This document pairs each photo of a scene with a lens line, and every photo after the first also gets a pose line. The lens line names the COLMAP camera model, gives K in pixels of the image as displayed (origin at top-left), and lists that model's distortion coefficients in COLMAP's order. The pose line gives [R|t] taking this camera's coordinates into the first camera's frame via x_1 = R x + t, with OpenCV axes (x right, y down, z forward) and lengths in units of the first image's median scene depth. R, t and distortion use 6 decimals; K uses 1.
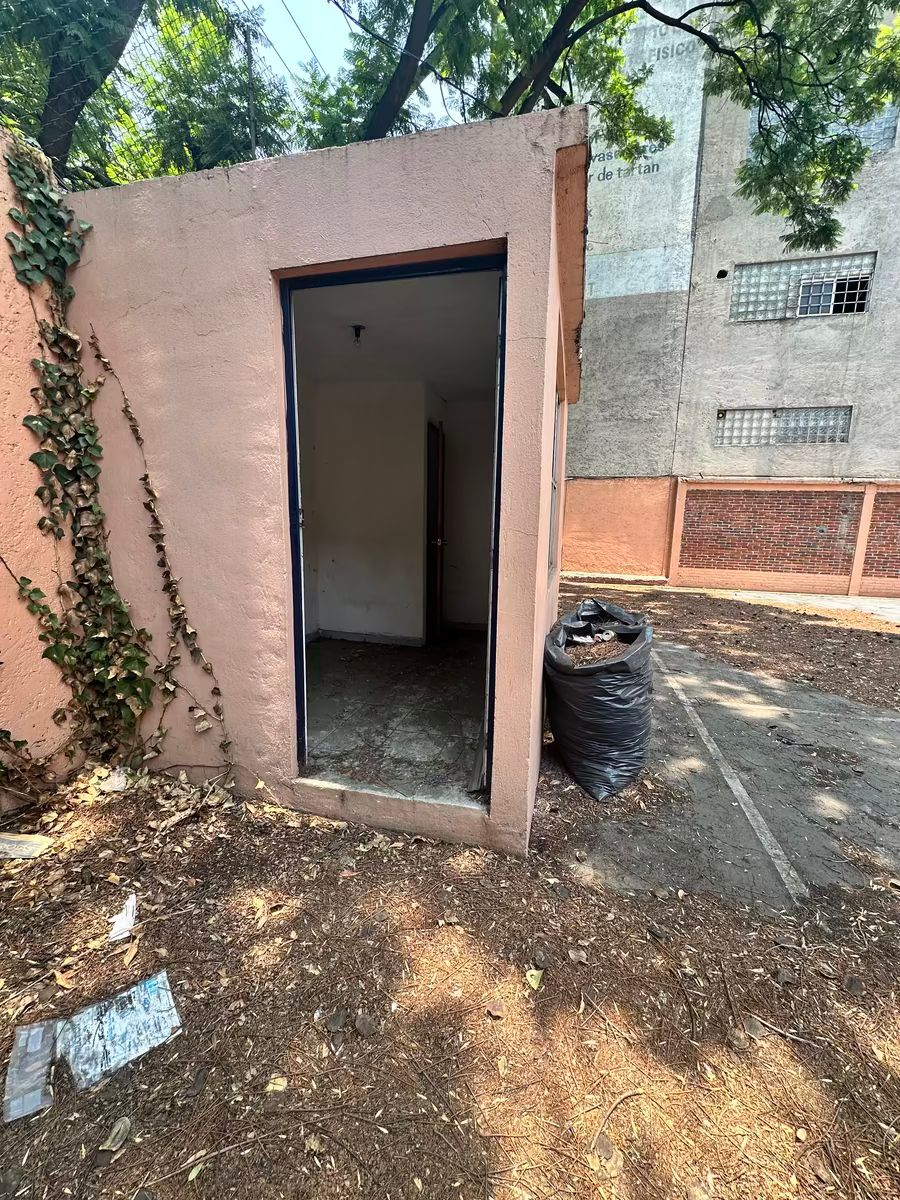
lens RADIAL K [[480.2, 0, 448.4], [0, 480.2, 598.2], [0, 0, 1]] dist [-0.001914, 0.000546]
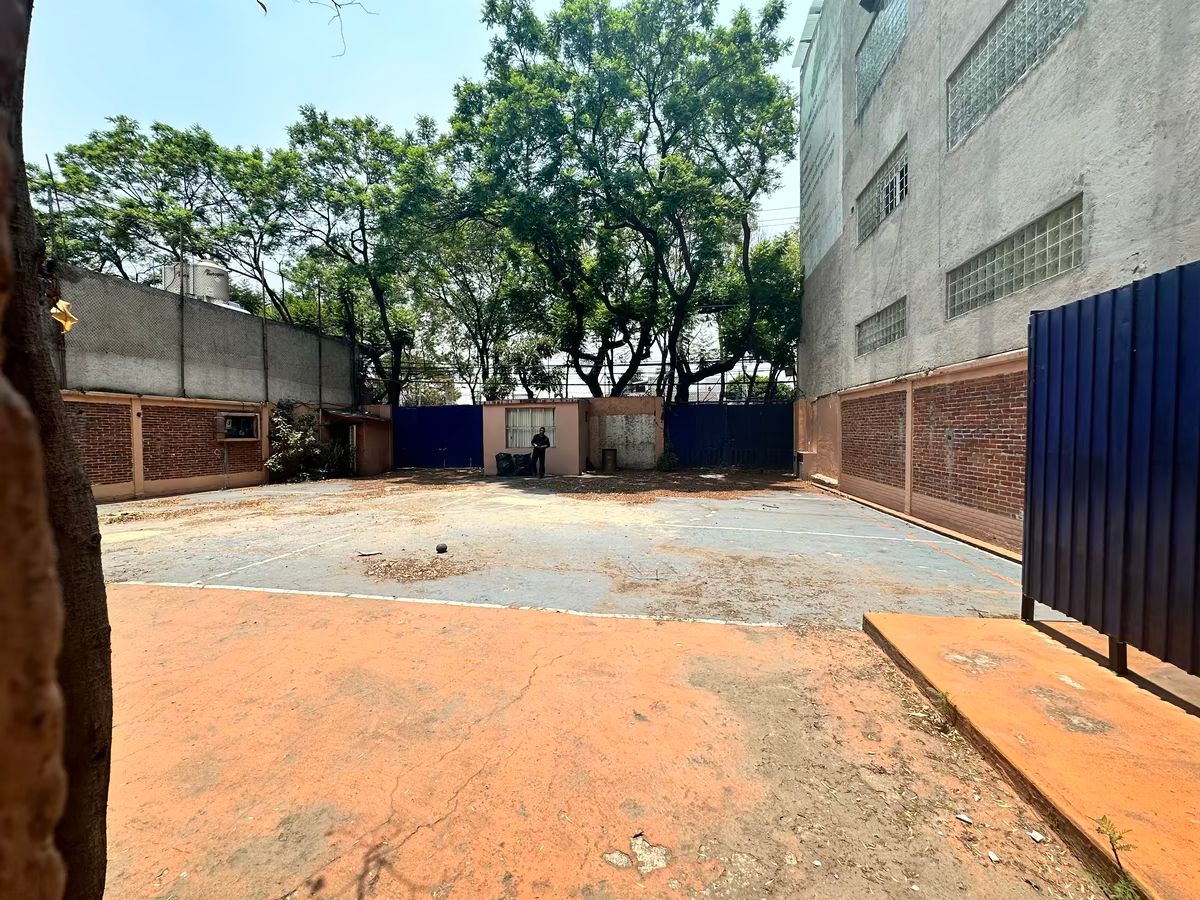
lens RADIAL K [[480.2, 0, 598.4], [0, 480.2, 445.7], [0, 0, 1]] dist [-0.001914, 0.000546]
pose [[0.085807, 0.000433, -0.996312, 1.689969], [-0.147144, 0.989039, -0.012243, -0.035668], [0.985386, 0.147652, 0.084930, 0.418057]]
